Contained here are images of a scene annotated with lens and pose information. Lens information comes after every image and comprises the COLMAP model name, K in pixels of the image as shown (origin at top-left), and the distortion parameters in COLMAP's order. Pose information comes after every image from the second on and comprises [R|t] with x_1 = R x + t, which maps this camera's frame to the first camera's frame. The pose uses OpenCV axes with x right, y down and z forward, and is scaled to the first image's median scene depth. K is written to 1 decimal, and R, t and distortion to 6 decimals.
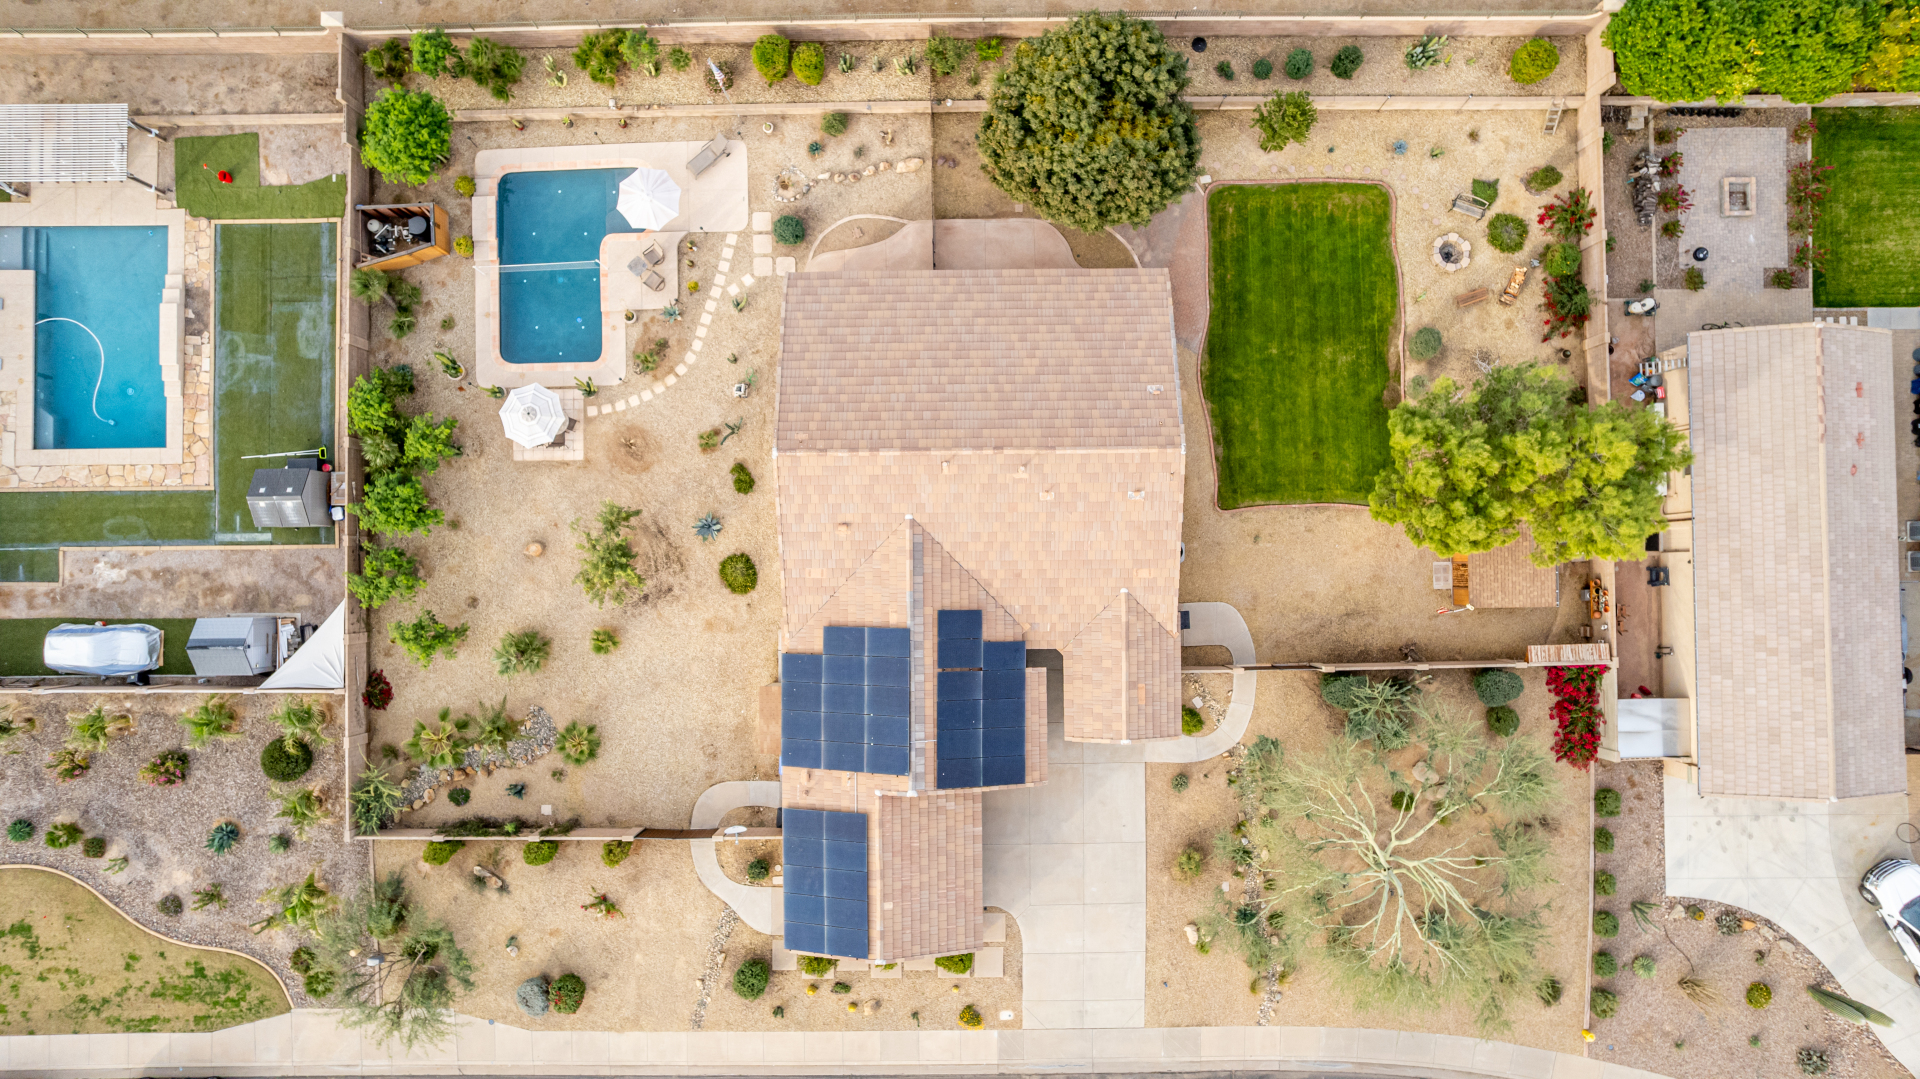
lens RADIAL K [[1226.8, 0, 961.6], [0, 1226.8, 540.7], [0, 0, 1]] dist [-0.075822, 0.066177]
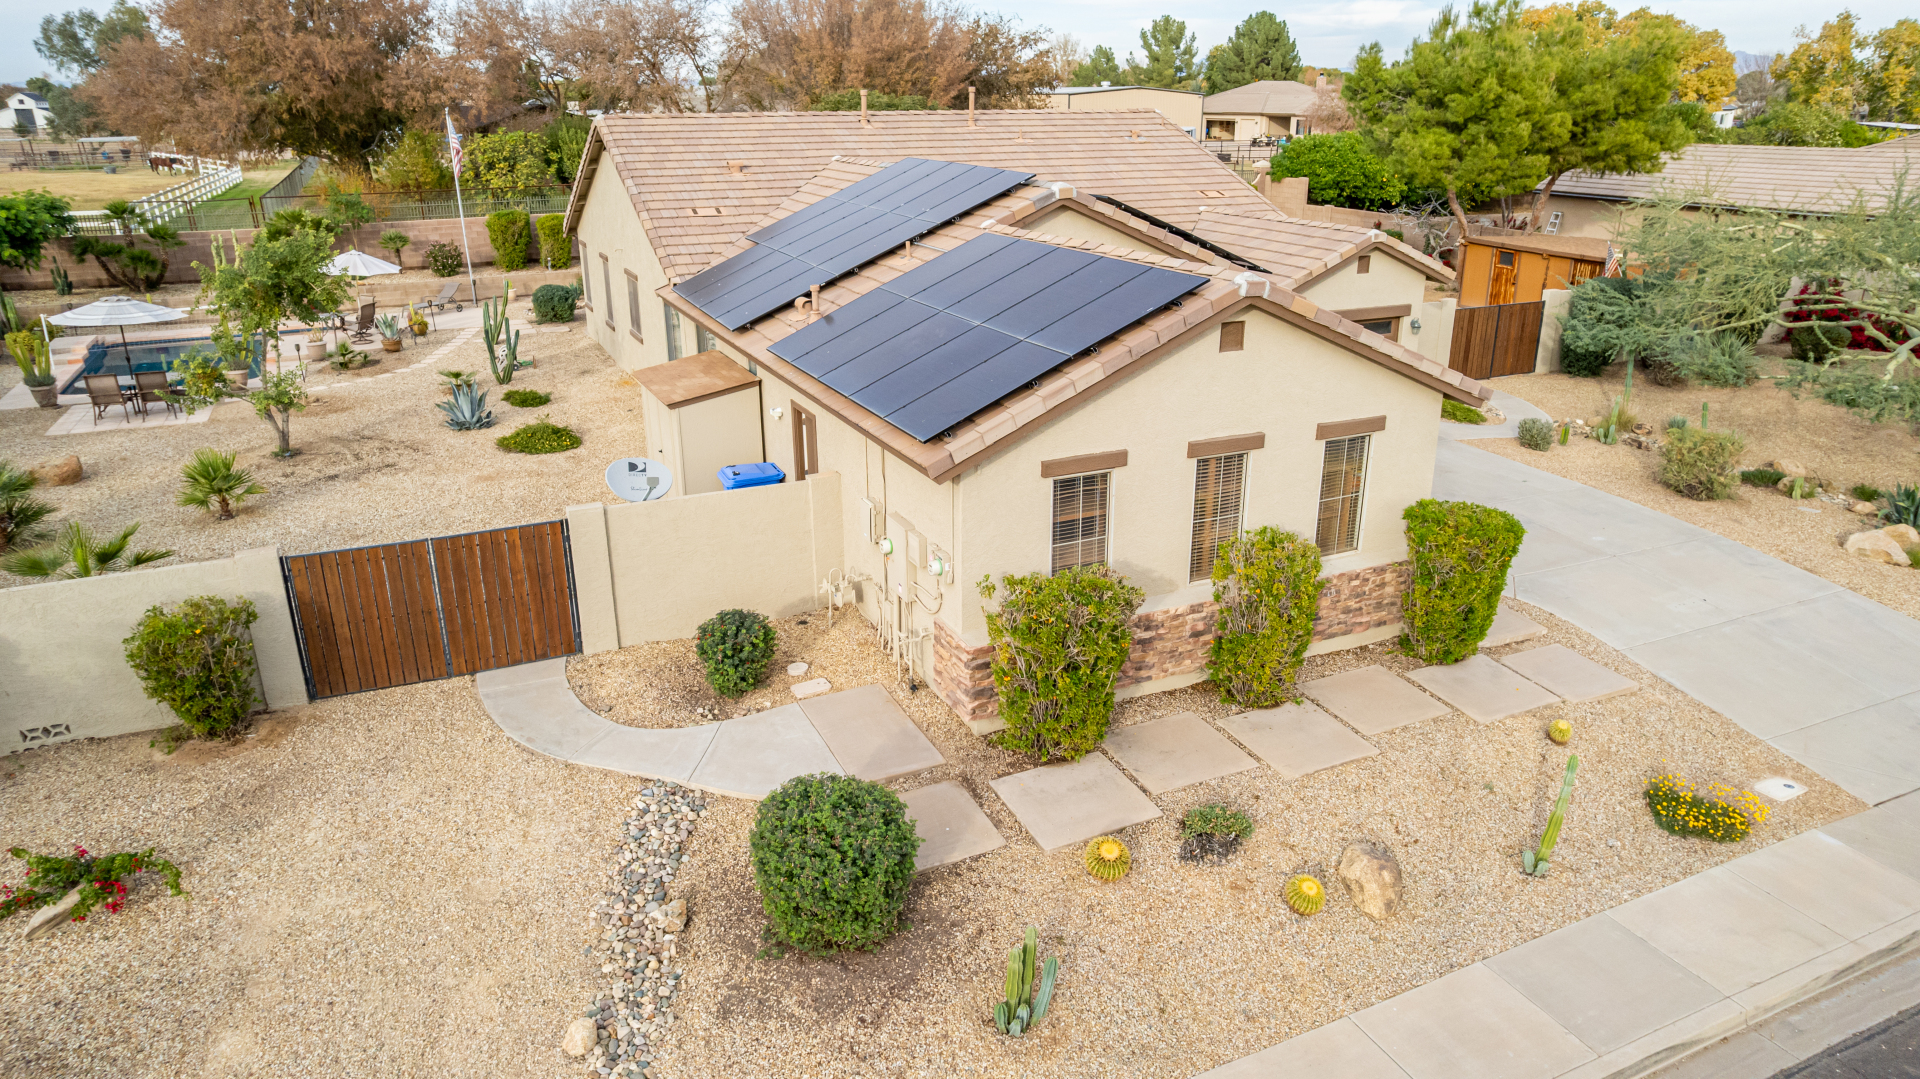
lens RADIAL K [[1226.8, 0, 963.1], [0, 1226.8, 545.4], [0, 0, 1]] dist [-0.075822, 0.066177]
pose [[0.909290, -0.141969, 0.391199, -0.225964], [0.415888, 0.344188, -0.841767, 0.524942], [-0.015141, 0.928105, 0.372010, 0.859205]]
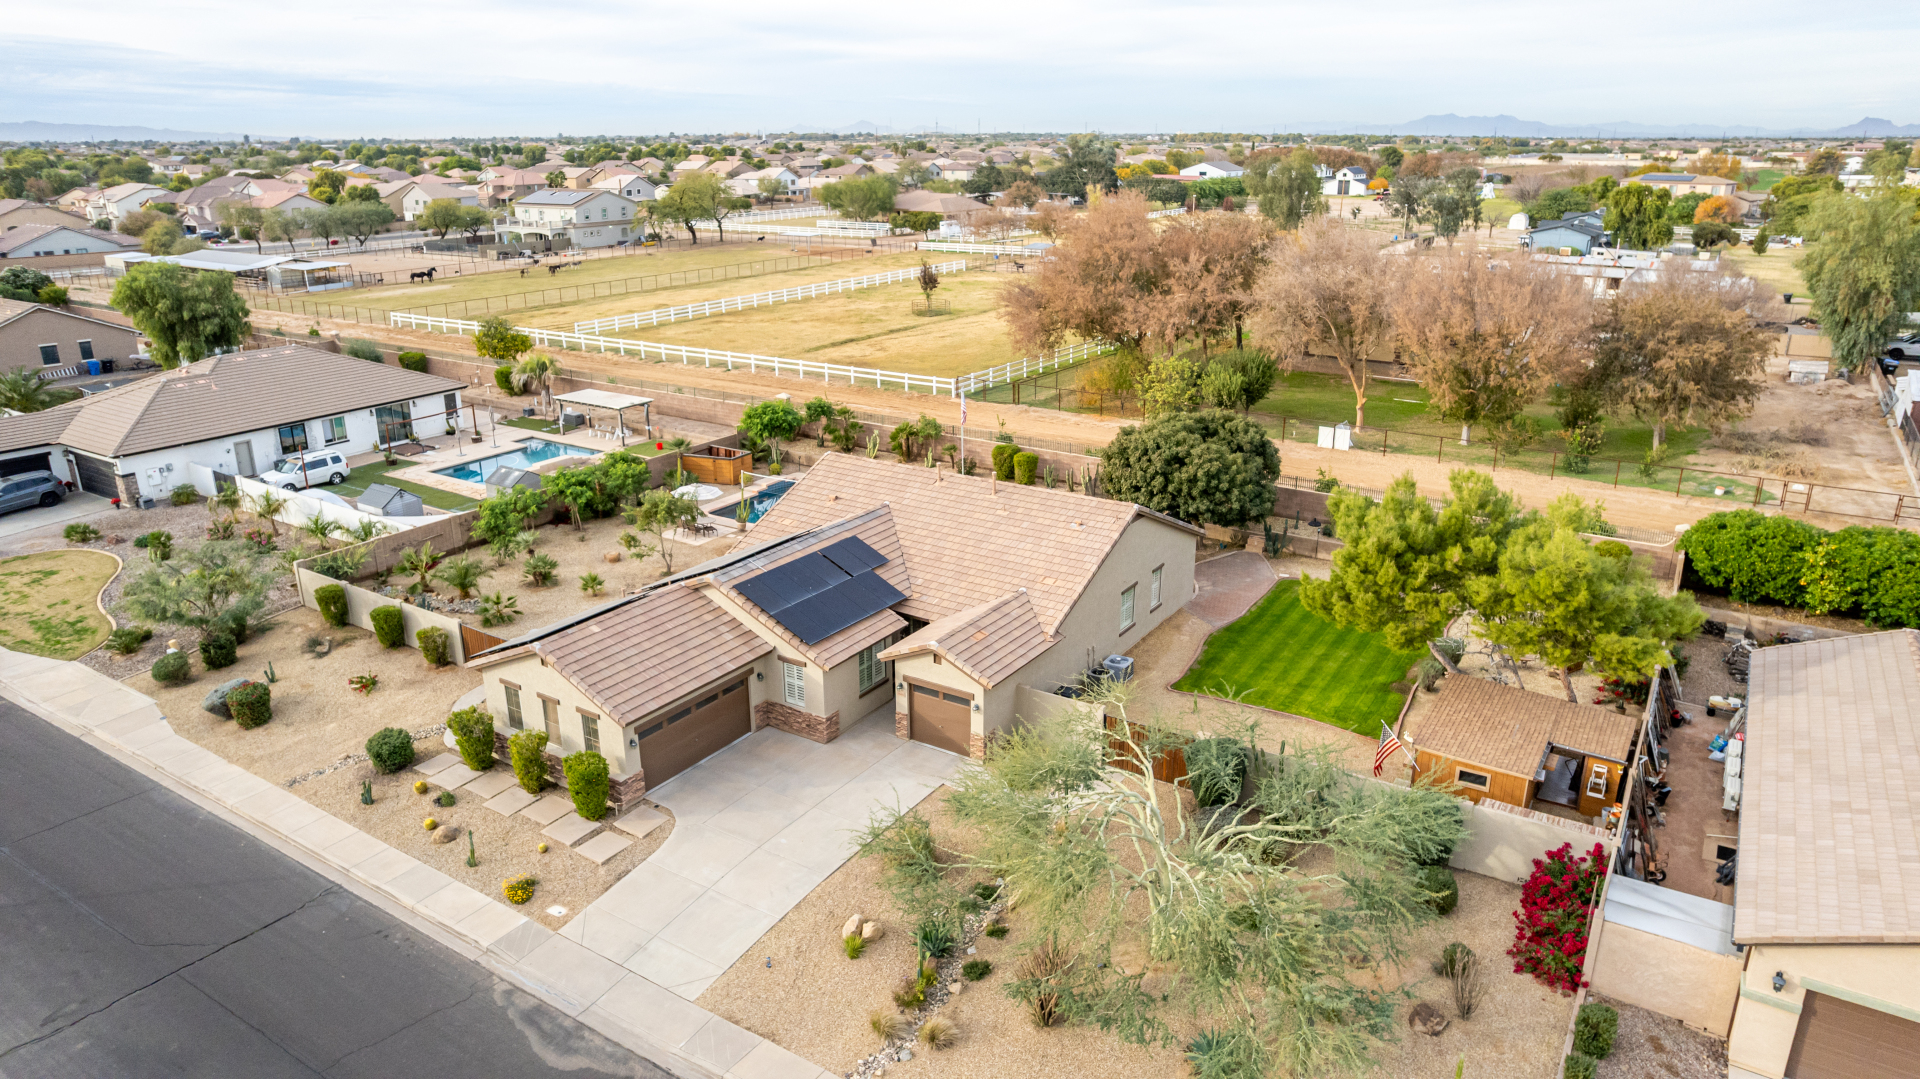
lens RADIAL K [[1226.8, 0, 960.2], [0, 1226.8, 540.9], [0, 0, 1]] dist [-0.075822, 0.066177]
pose [[0.834680, 0.180050, -0.520473, 0.532877], [-0.550559, 0.296749, -0.780273, 0.731095], [0.013962, 0.937829, 0.346818, 0.587747]]
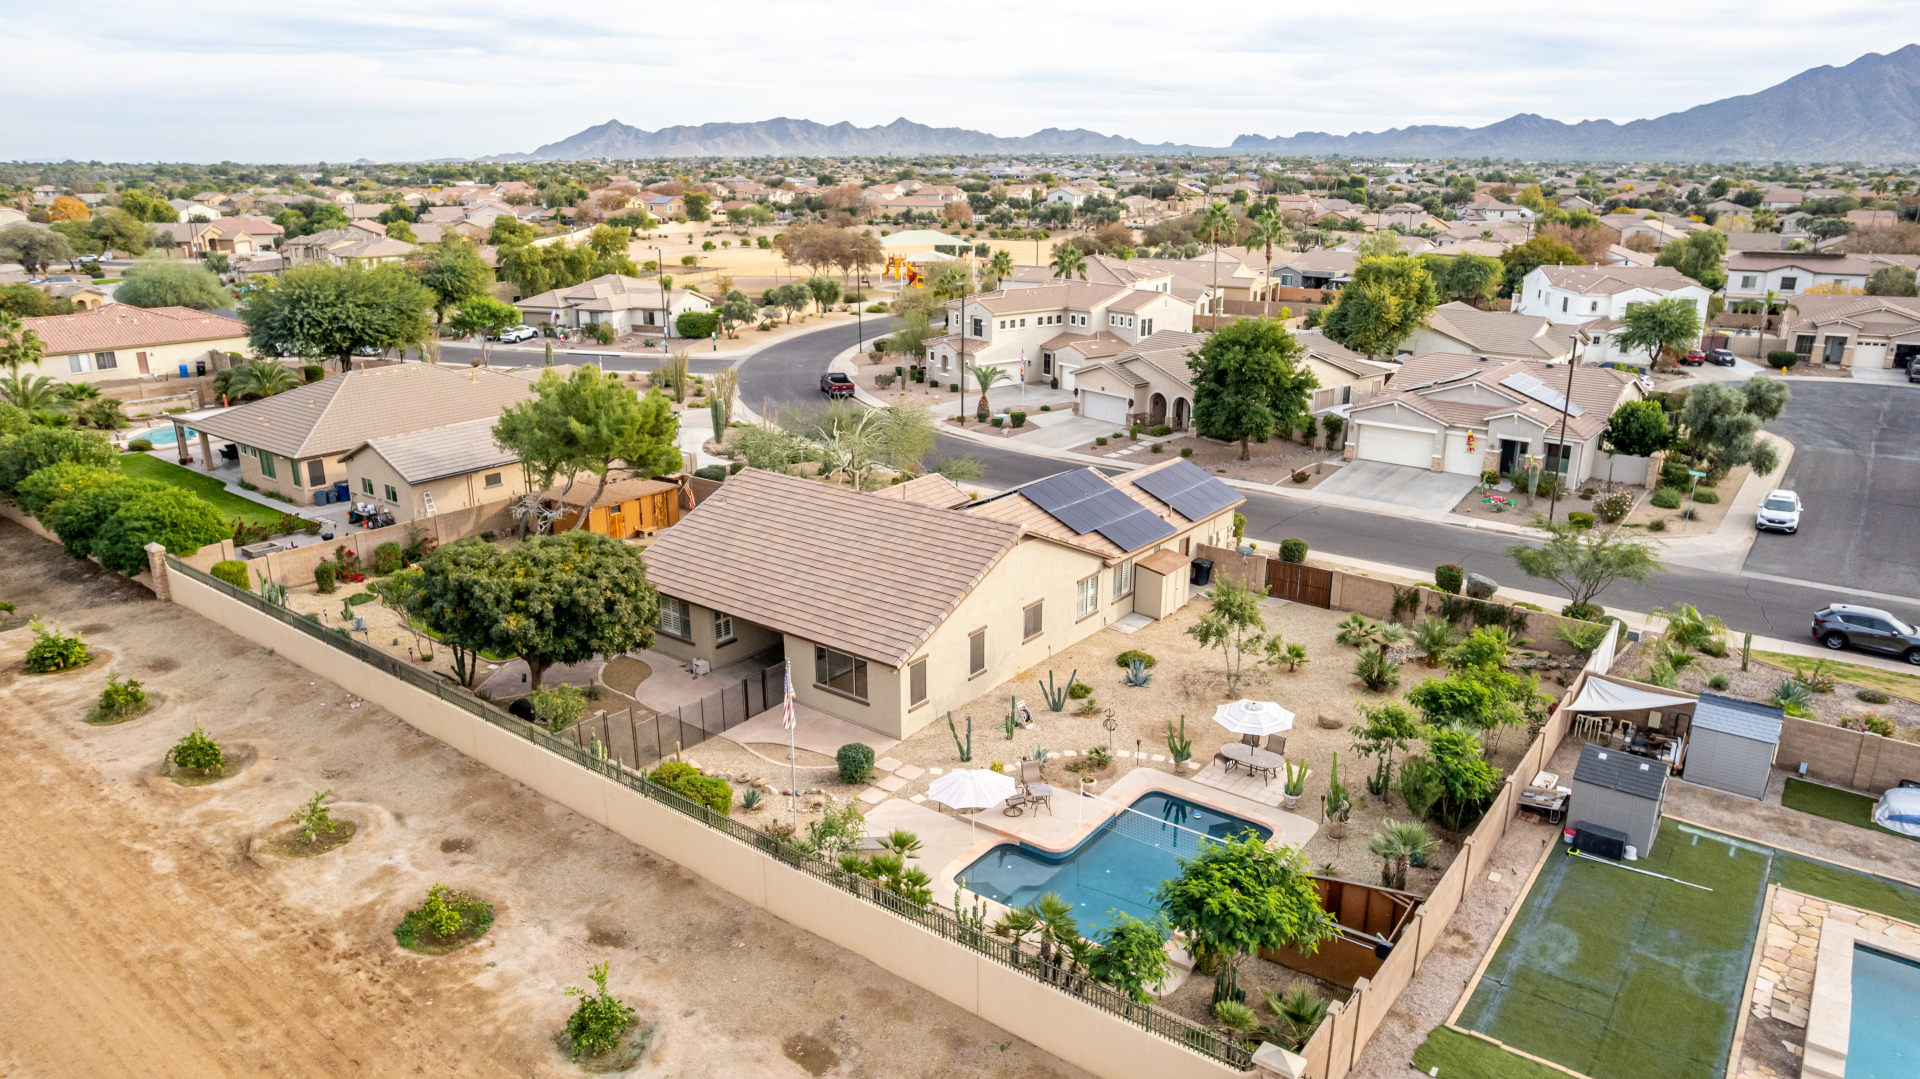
lens RADIAL K [[1226.8, 0, 962.1], [0, 1226.8, 535.0], [0, 0, 1]] dist [-0.075822, 0.066177]
pose [[-0.788594, -0.171775, 0.590435, -0.633641], [0.614784, -0.200460, 0.762795, -0.782177], [-0.012671, 0.964525, 0.263686, 0.652790]]
